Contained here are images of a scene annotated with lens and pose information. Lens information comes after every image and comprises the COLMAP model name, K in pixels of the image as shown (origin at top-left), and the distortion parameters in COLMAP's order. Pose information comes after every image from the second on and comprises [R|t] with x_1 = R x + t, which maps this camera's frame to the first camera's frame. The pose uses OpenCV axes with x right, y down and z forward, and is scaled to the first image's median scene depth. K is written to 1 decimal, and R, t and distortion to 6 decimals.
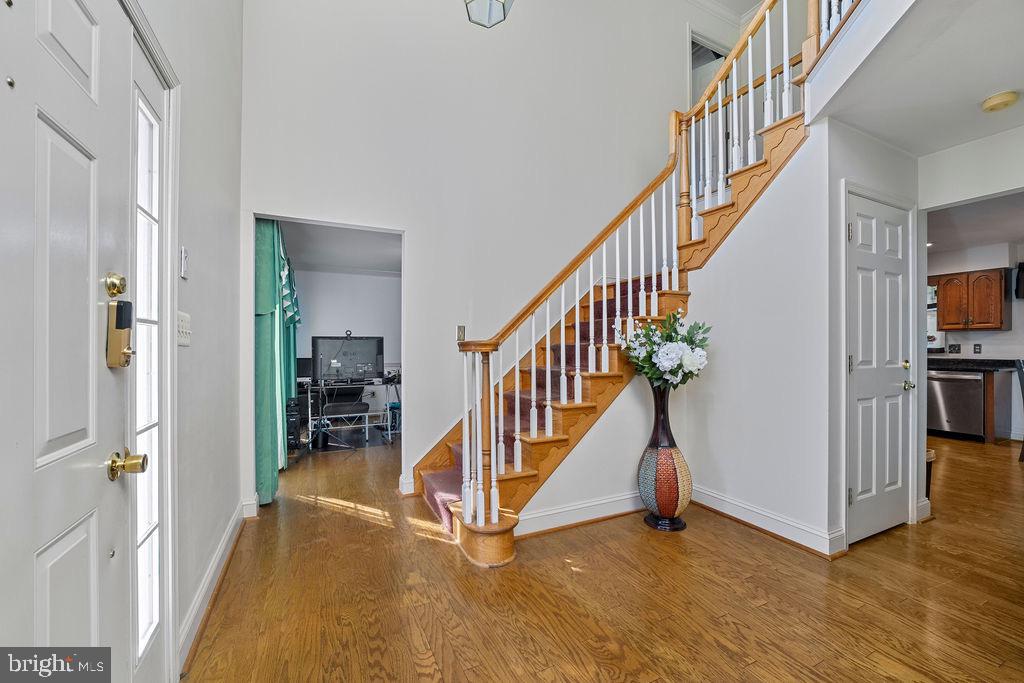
lens RADIAL K [[404.3, 0, 512.0], [0, 404.3, 341.5], [0, 0, 1]] dist [-0.000561, -0.000041]
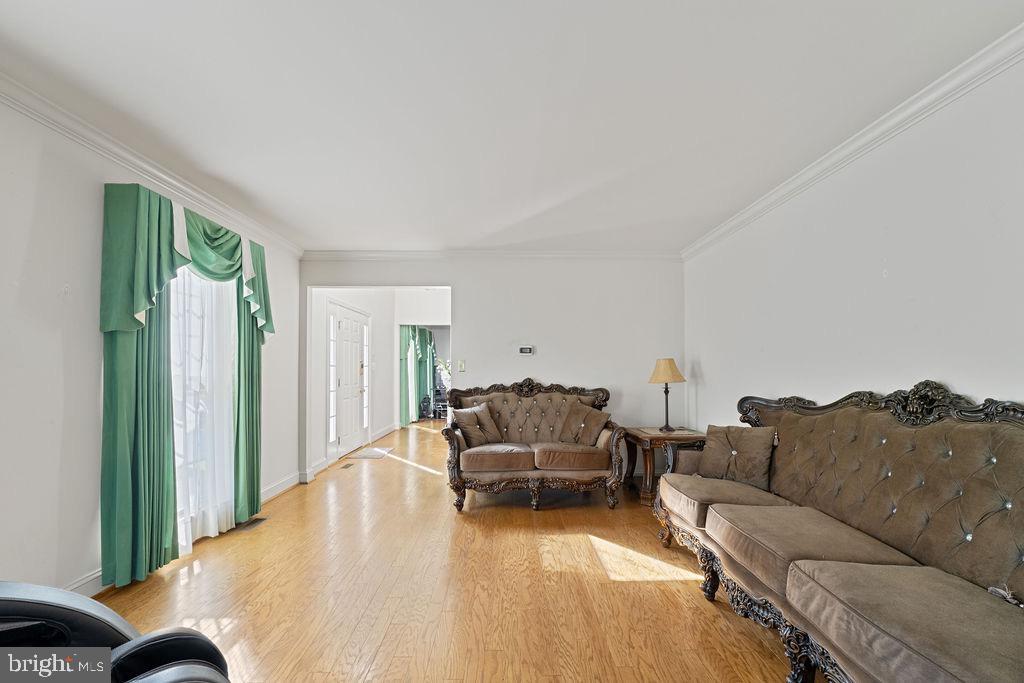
lens RADIAL K [[404.3, 0, 512.0], [0, 404.3, 341.5], [0, 0, 1]] dist [-0.000561, -0.000041]
pose [[0.908711, -0.036039, -0.415867, 3.395076], [0.014181, 0.998356, -0.055531, -0.057277], [0.417184, 0.044565, 0.907729, -3.367933]]
